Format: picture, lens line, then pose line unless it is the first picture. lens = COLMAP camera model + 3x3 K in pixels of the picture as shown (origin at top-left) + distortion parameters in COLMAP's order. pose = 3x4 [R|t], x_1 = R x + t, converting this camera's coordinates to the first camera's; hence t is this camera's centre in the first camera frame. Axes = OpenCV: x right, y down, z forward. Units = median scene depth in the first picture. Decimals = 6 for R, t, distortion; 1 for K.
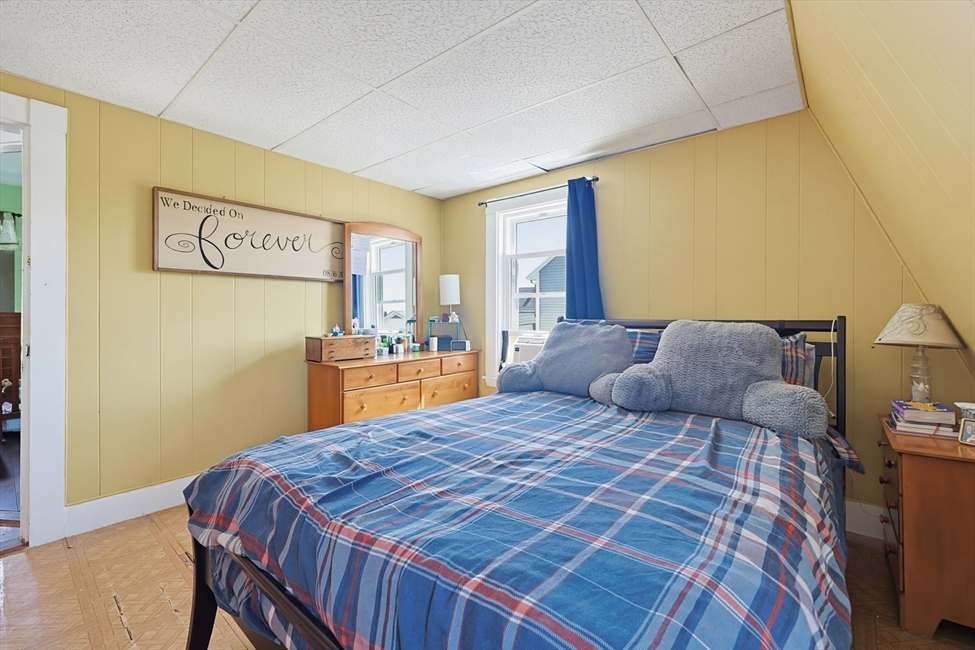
lens RADIAL K [[420.2, 0, 484.9], [0, 420.2, 325.1], [0, 0, 1]] dist [-0.000130, 0.000115]
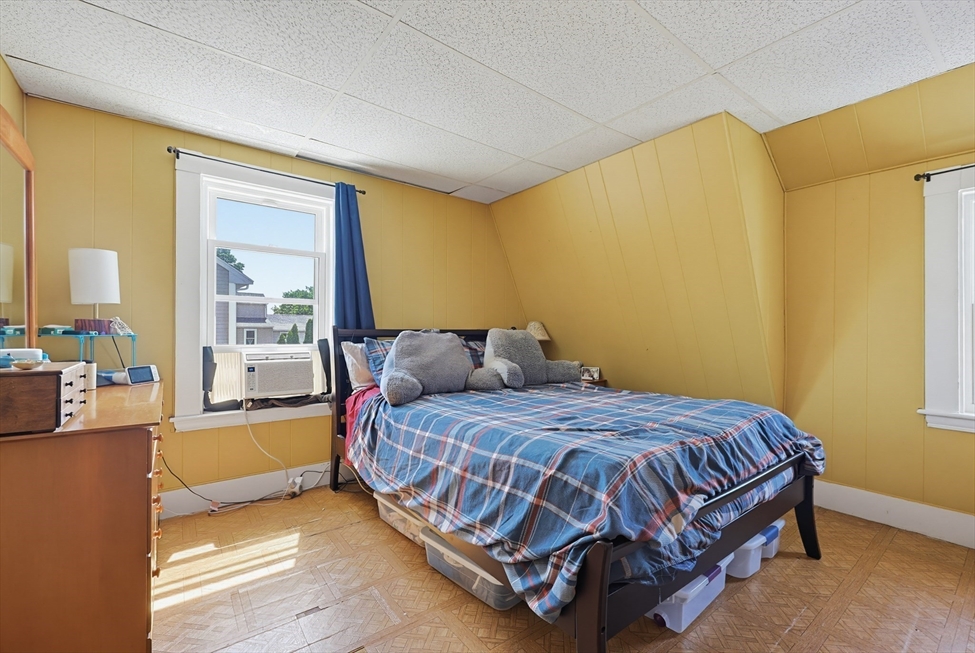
lens RADIAL K [[420.2, 0, 484.9], [0, 420.2, 326.6], [0, 0, 1]] dist [-0.000130, 0.000115]
pose [[0.202487, 0.003277, 0.979279, -0.575780], [0.016096, 0.999848, -0.006675, -0.007739], [-0.979153, 0.017114, 0.202404, 0.435880]]
